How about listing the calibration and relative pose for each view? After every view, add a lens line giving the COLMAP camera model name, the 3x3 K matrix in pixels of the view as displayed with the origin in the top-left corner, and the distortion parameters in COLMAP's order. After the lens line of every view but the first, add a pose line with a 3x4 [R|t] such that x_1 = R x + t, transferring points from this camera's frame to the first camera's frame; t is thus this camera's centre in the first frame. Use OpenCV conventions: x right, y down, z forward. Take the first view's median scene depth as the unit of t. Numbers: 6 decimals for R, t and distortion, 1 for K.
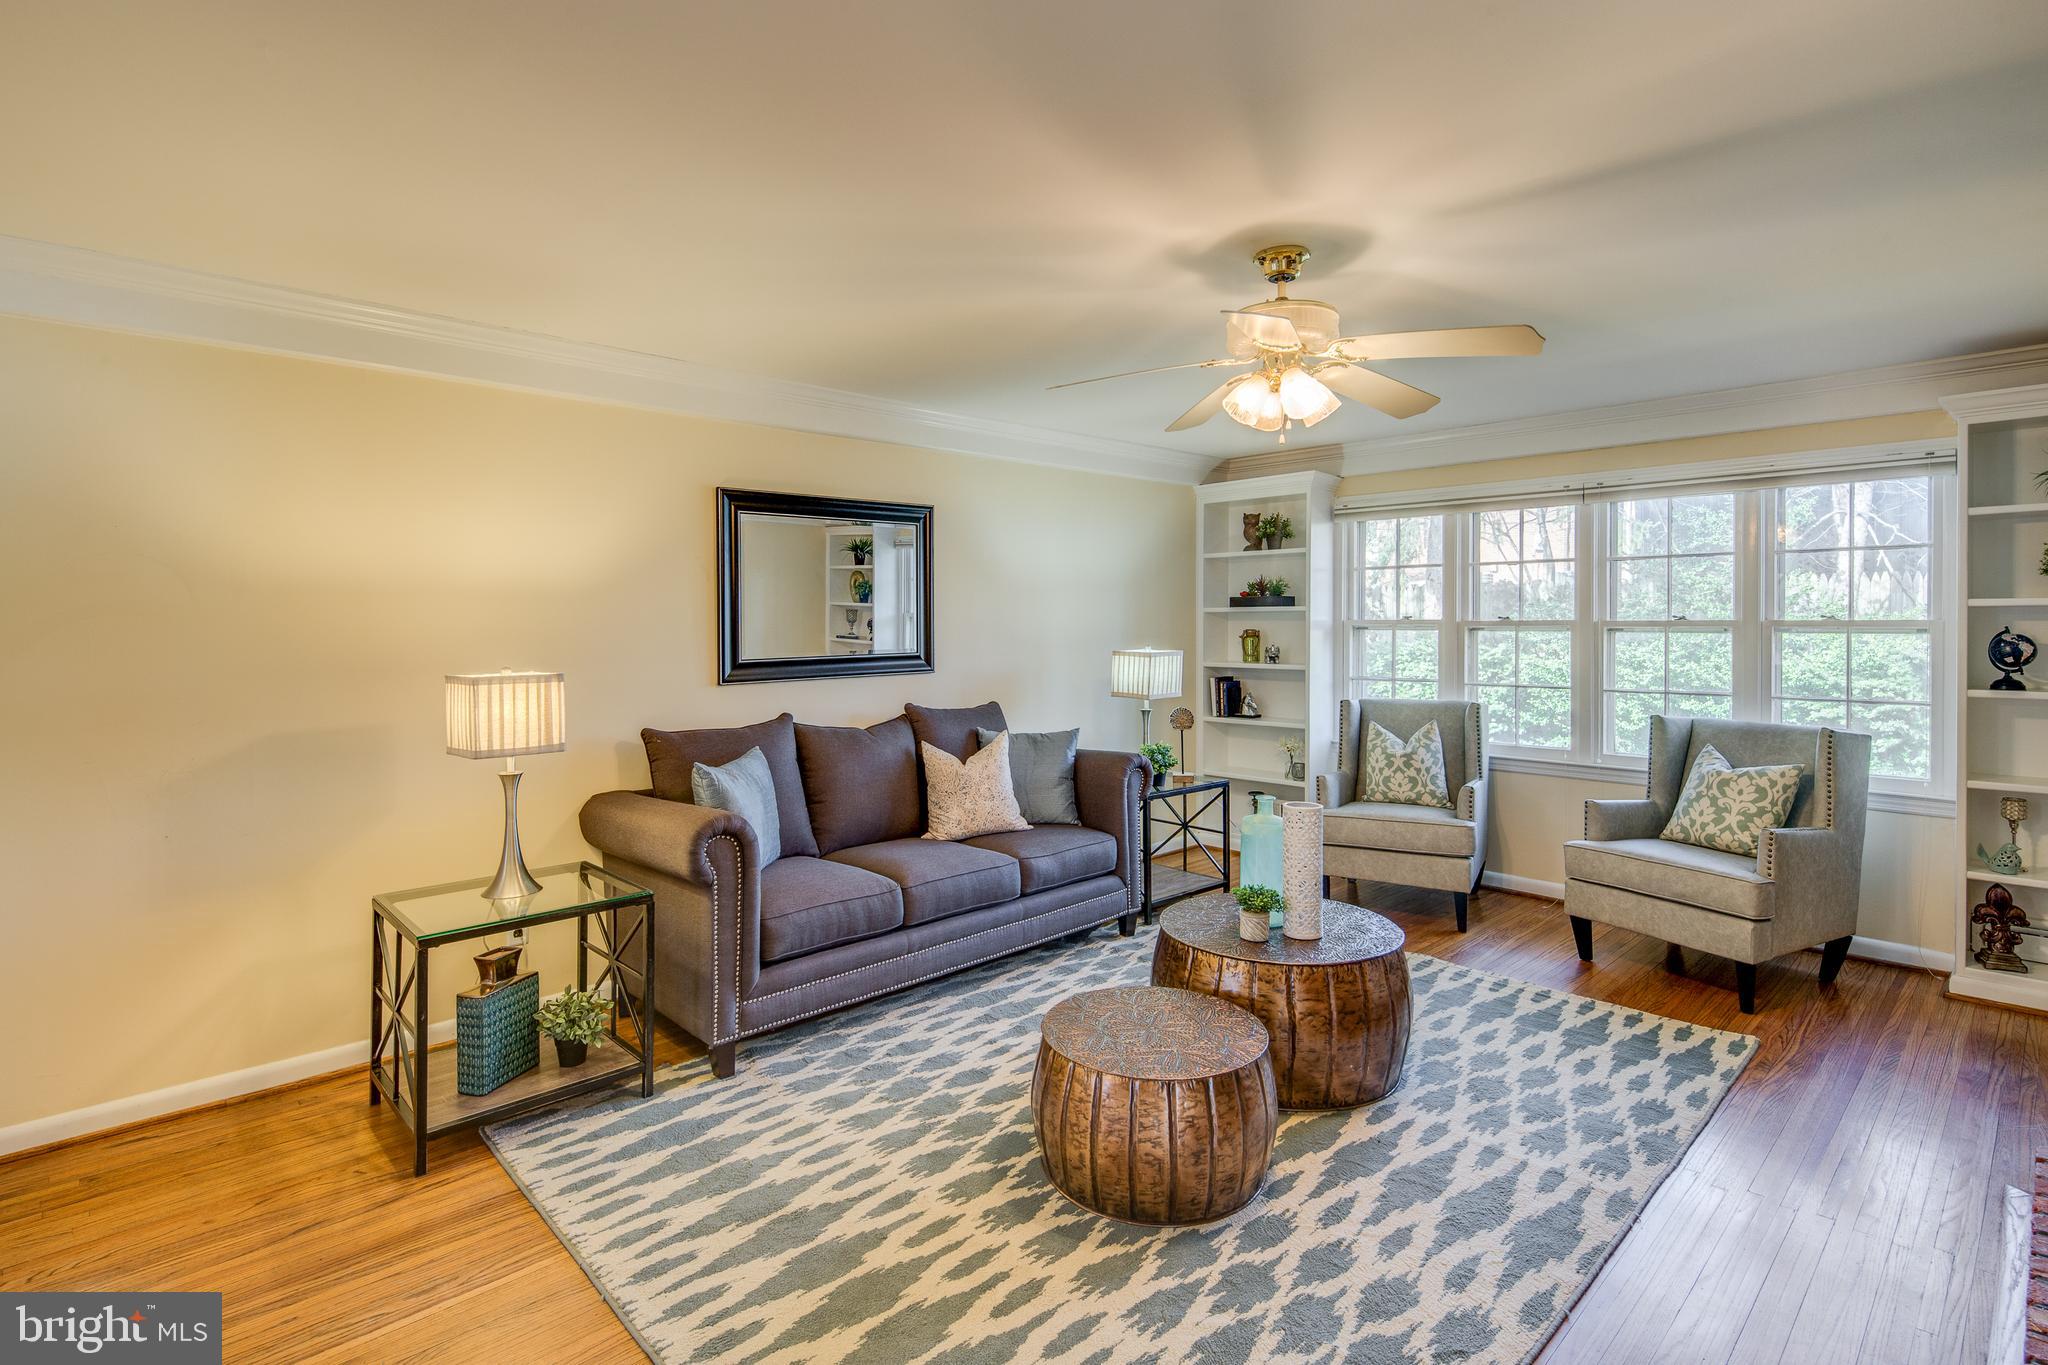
lens RADIAL K [[997.6, 0, 1027.6], [0, 997.6, 628.9], [0, 0, 1]] dist [-0.002235, -0.000921]
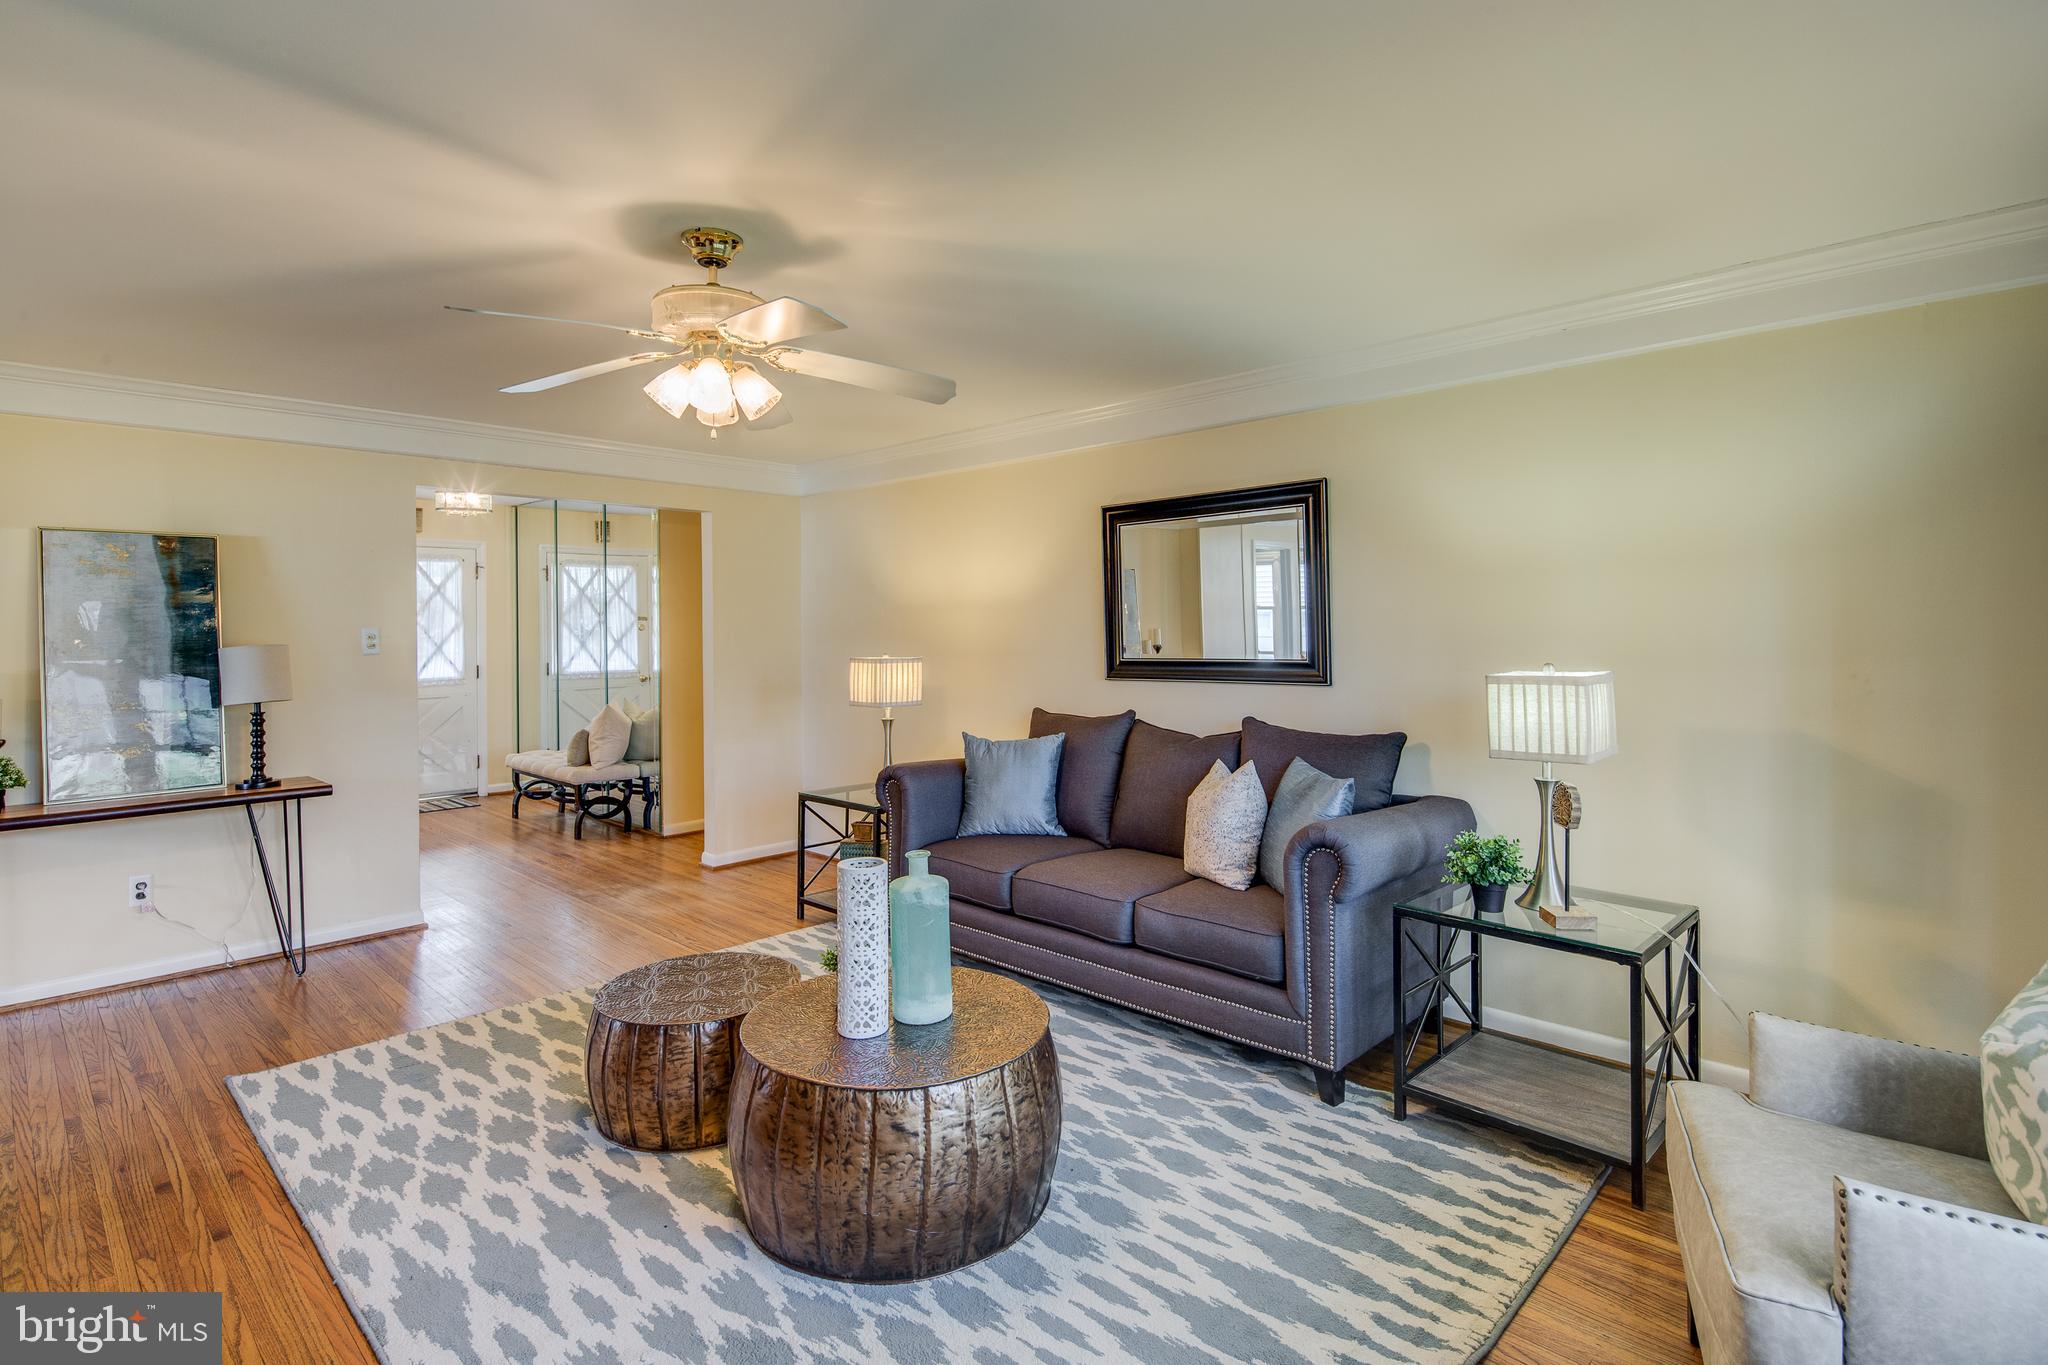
lens RADIAL K [[983.3, 0, 997.0], [0, 983.3, 621.9], [0, 0, 1]] dist [0.031098, -0.025008]
pose [[0.033765, -0.008329, -0.999395, 0.816323], [-0.001011, 0.999964, -0.008368, -0.000071], [0.999429, 0.001293, 0.033756, 0.838907]]
